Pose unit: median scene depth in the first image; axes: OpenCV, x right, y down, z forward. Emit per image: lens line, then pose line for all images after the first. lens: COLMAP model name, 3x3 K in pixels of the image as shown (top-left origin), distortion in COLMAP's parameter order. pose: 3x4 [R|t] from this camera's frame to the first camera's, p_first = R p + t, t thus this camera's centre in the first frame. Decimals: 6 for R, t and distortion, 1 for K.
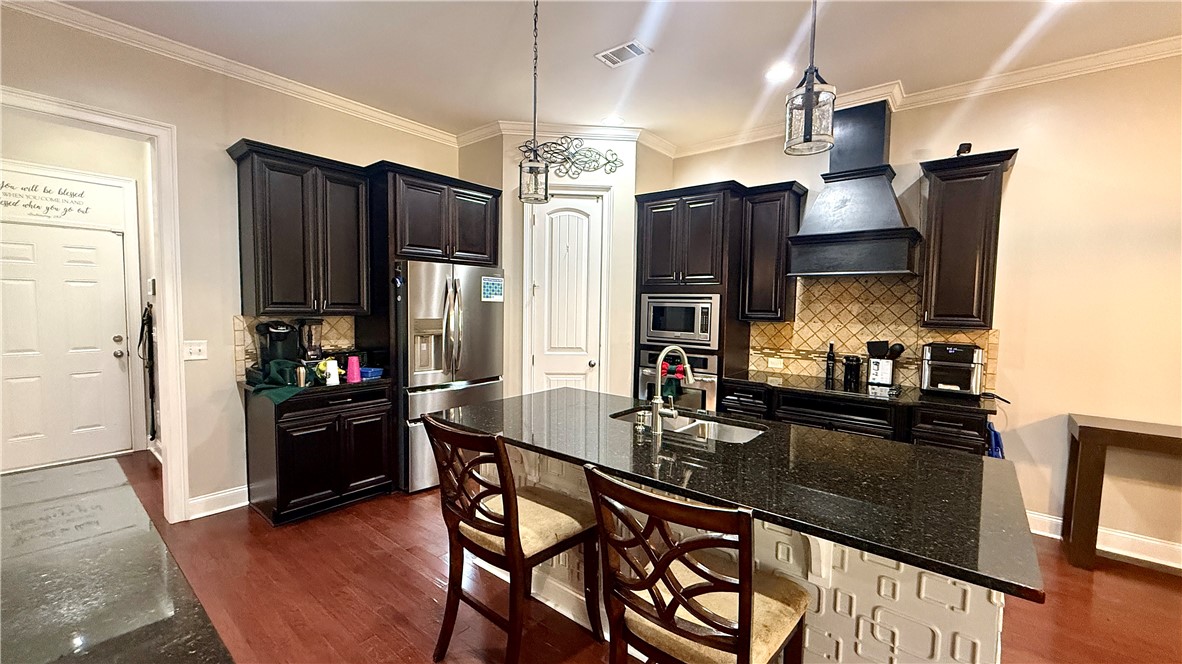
lens RADIAL K [[475.3, 0, 579.5], [0, 475.3, 327.1], [0, 0, 1]] dist [0.004656, -0.000470]
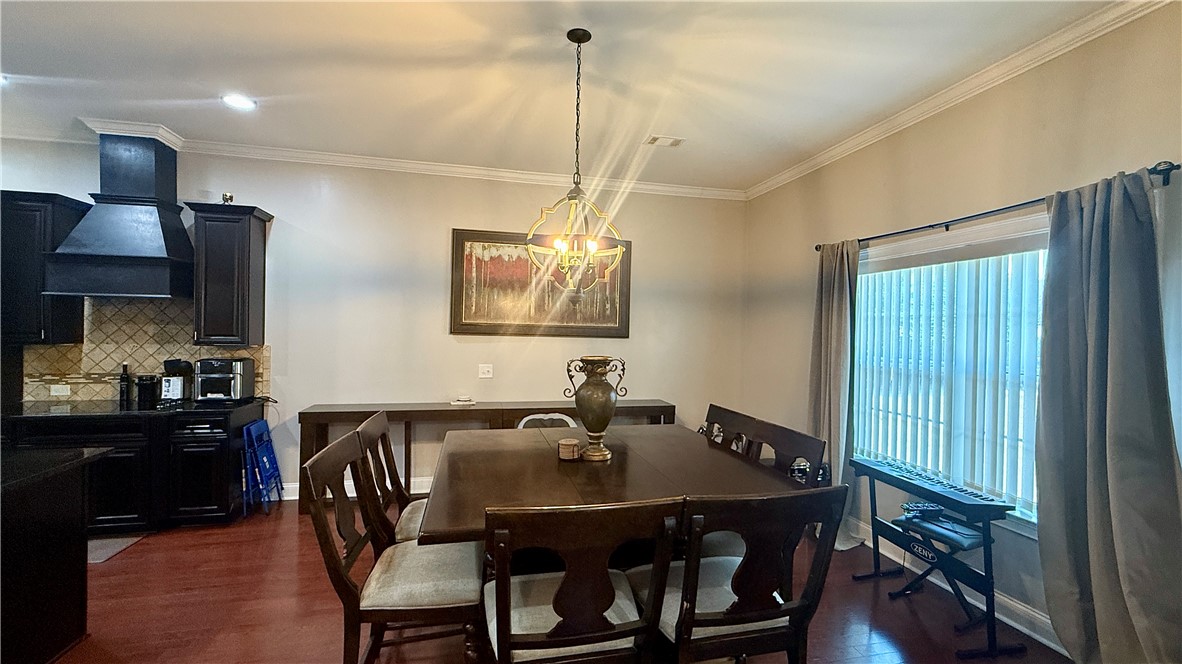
lens RADIAL K [[475.3, 0, 586.7], [0, 475.3, 331.7], [0, 0, 1]] dist [0.004656, -0.000470]
pose [[0.610642, -0.014339, 0.791777, 0.344341], [0.034838, 0.999354, -0.008770, 0.008459], [-0.791140, 0.032939, 0.610747, -0.393909]]
